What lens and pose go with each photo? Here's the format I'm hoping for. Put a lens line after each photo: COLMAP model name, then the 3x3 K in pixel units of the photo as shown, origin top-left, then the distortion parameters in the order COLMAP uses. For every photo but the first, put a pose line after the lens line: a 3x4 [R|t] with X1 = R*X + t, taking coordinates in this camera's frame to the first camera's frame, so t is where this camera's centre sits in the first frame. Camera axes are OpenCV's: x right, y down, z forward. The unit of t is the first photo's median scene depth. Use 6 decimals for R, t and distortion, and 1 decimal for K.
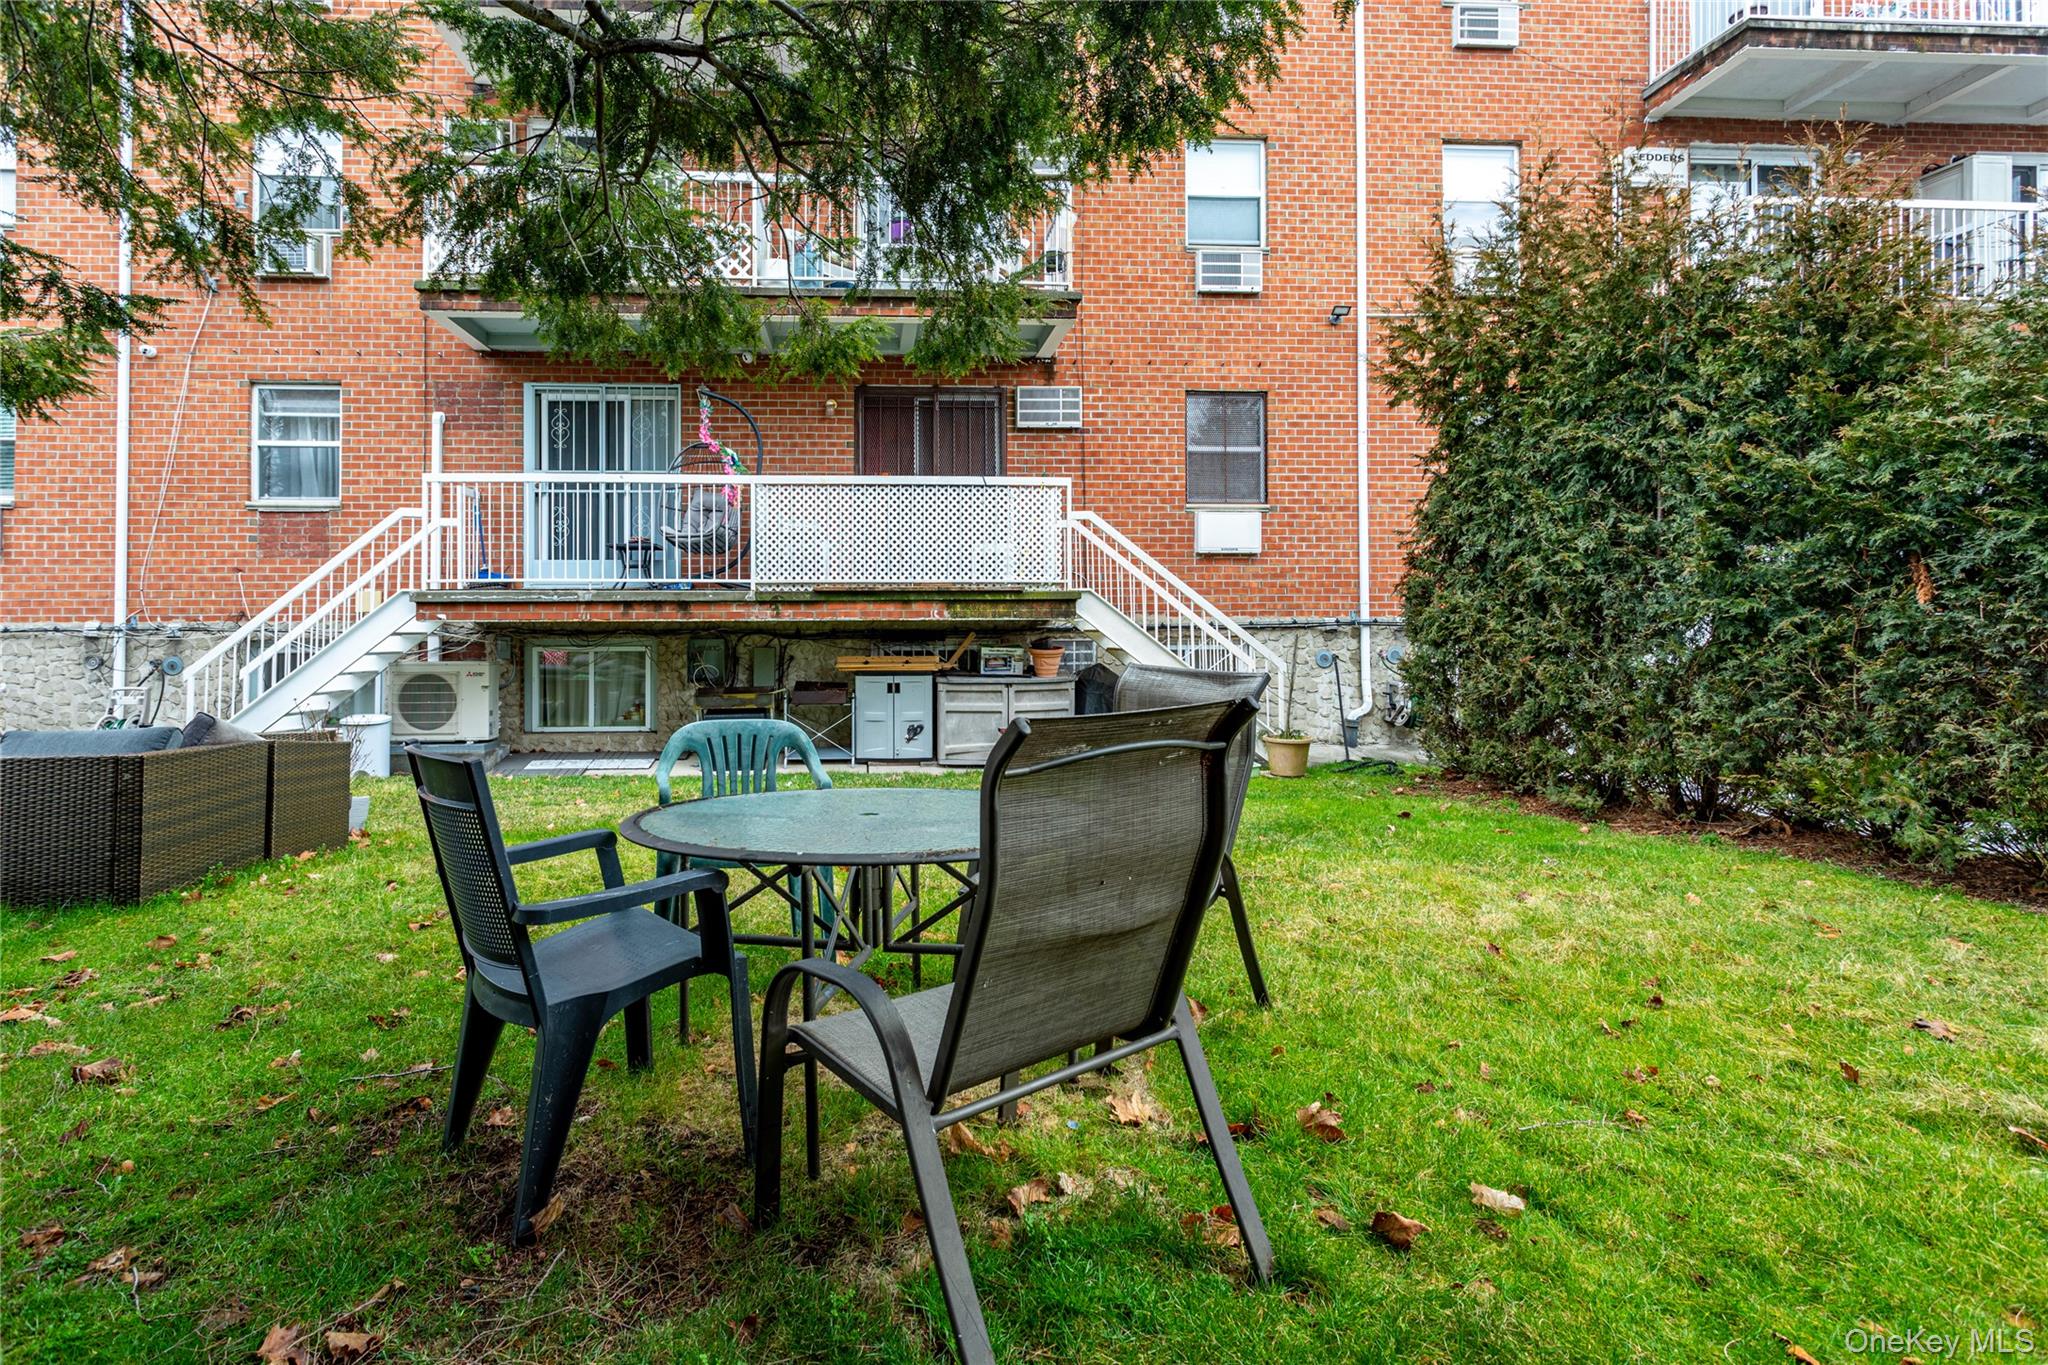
lens RADIAL K [[983.6, 0, 1018.6], [0, 983.6, 679.6], [0, 0, 1]] dist [-0.001122, 0.001252]
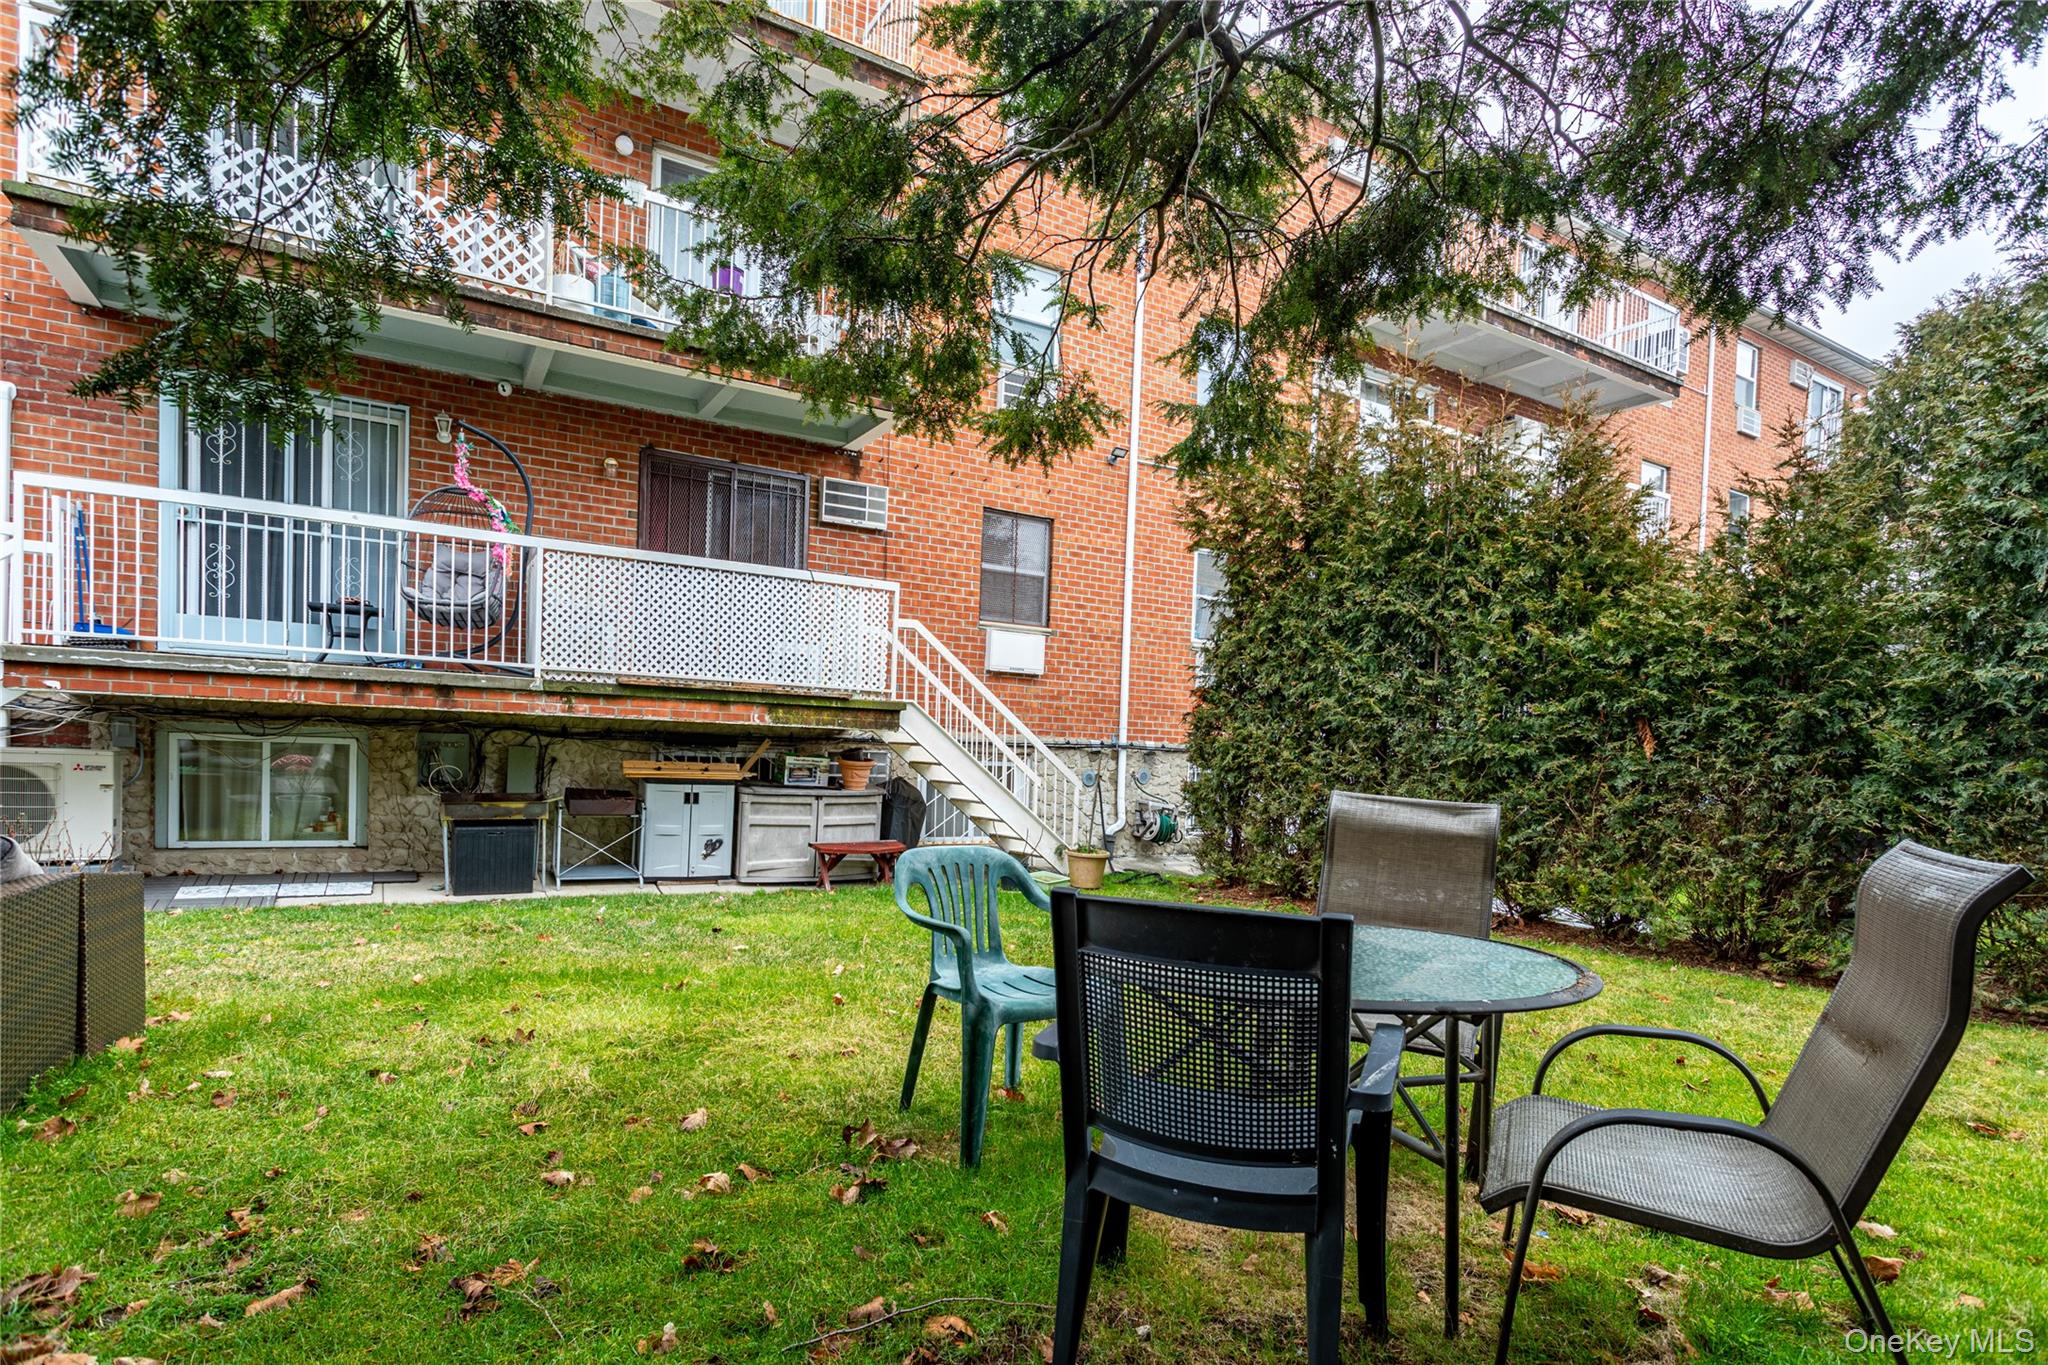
lens RADIAL K [[969.7, 0, 1072.4], [0, 969.7, 836.2], [0, 0, 1]] dist [0.000588, 0.000415]
pose [[0.905917, 0.003309, 0.423443, -0.190584], [-0.022900, 0.998889, 0.041187, -0.001121], [-0.422837, -0.047009, 0.904986, 0.057266]]
